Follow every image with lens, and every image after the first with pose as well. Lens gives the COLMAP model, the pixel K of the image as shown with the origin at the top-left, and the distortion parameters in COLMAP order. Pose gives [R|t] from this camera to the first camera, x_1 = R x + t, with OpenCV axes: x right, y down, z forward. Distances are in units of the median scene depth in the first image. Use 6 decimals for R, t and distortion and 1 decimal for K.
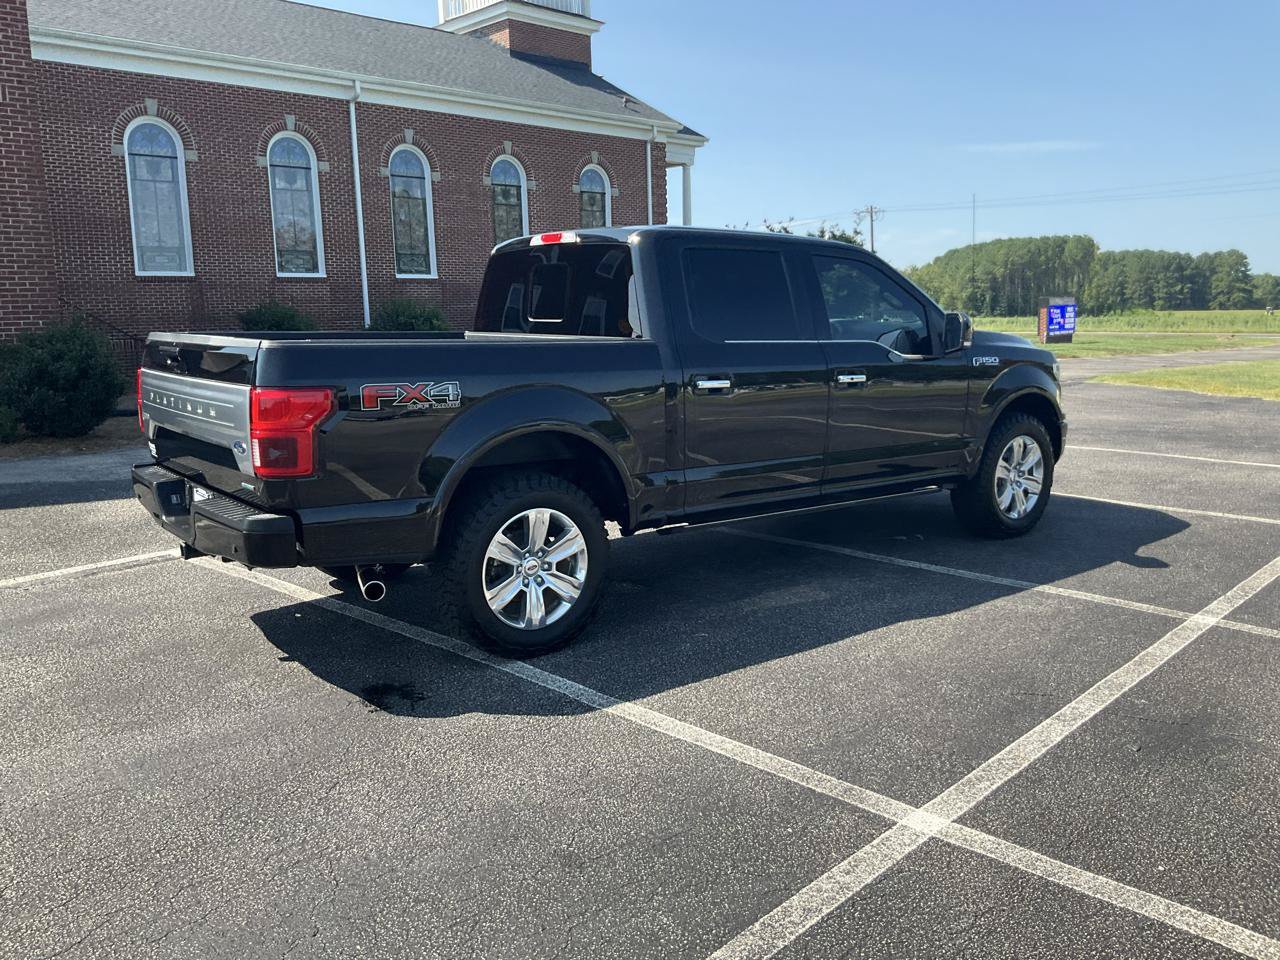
lens RADIAL K [[1054.9, 0, 642.2], [0, 1054.9, 469.7], [0, 0, 1]] dist [0.084785, -0.167097]
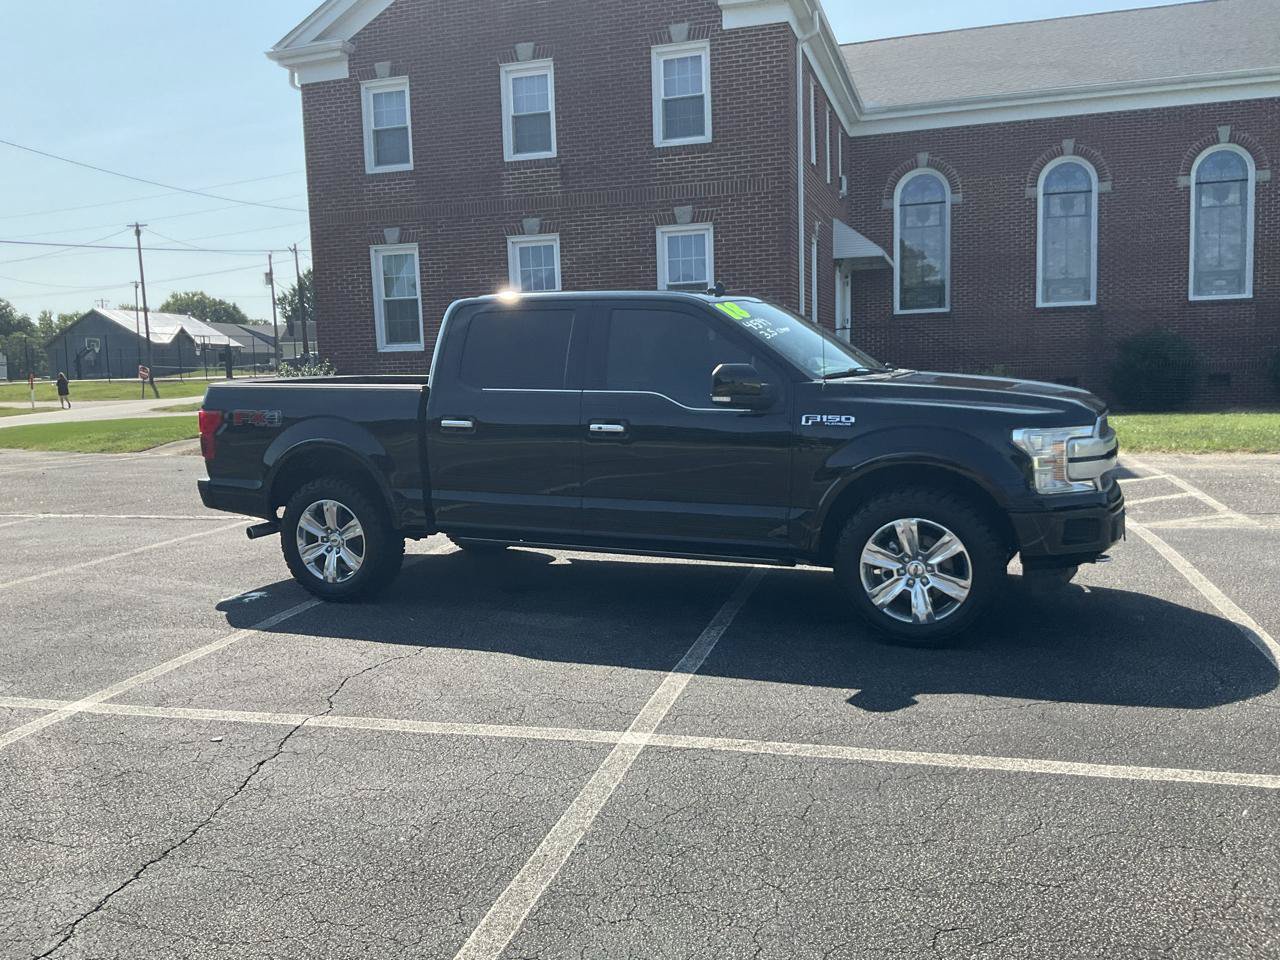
lens RADIAL K [[1054.9, 0, 636.2], [0, 1054.9, 476.7], [0, 0, 1]] dist [0.084785, -0.167097]
pose [[0.474211, 0.098299, -0.874906, 1.109288], [-0.108314, 0.992712, 0.052827, -0.095603], [0.873723, 0.069714, 0.481402, 0.529657]]
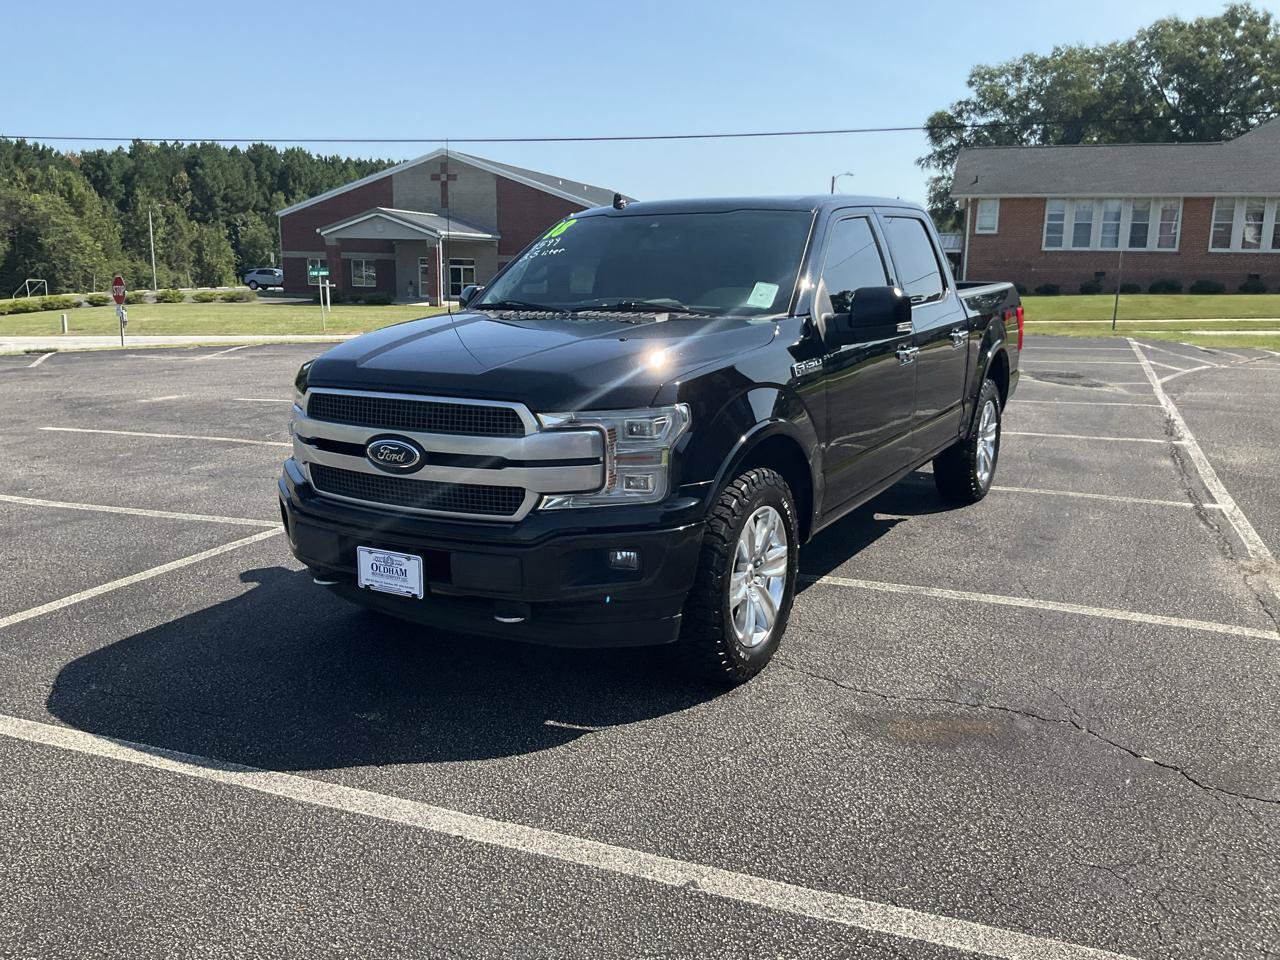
lens RADIAL K [[1054.9, 0, 636.9], [0, 1054.9, 455.4], [0, 0, 1]] dist [0.084785, -0.167097]
pose [[-0.929775, 0.079720, -0.359392, 0.535529], [-0.041679, 0.947196, 0.317934, -0.323865], [0.365761, 0.310586, -0.877357, 2.016106]]
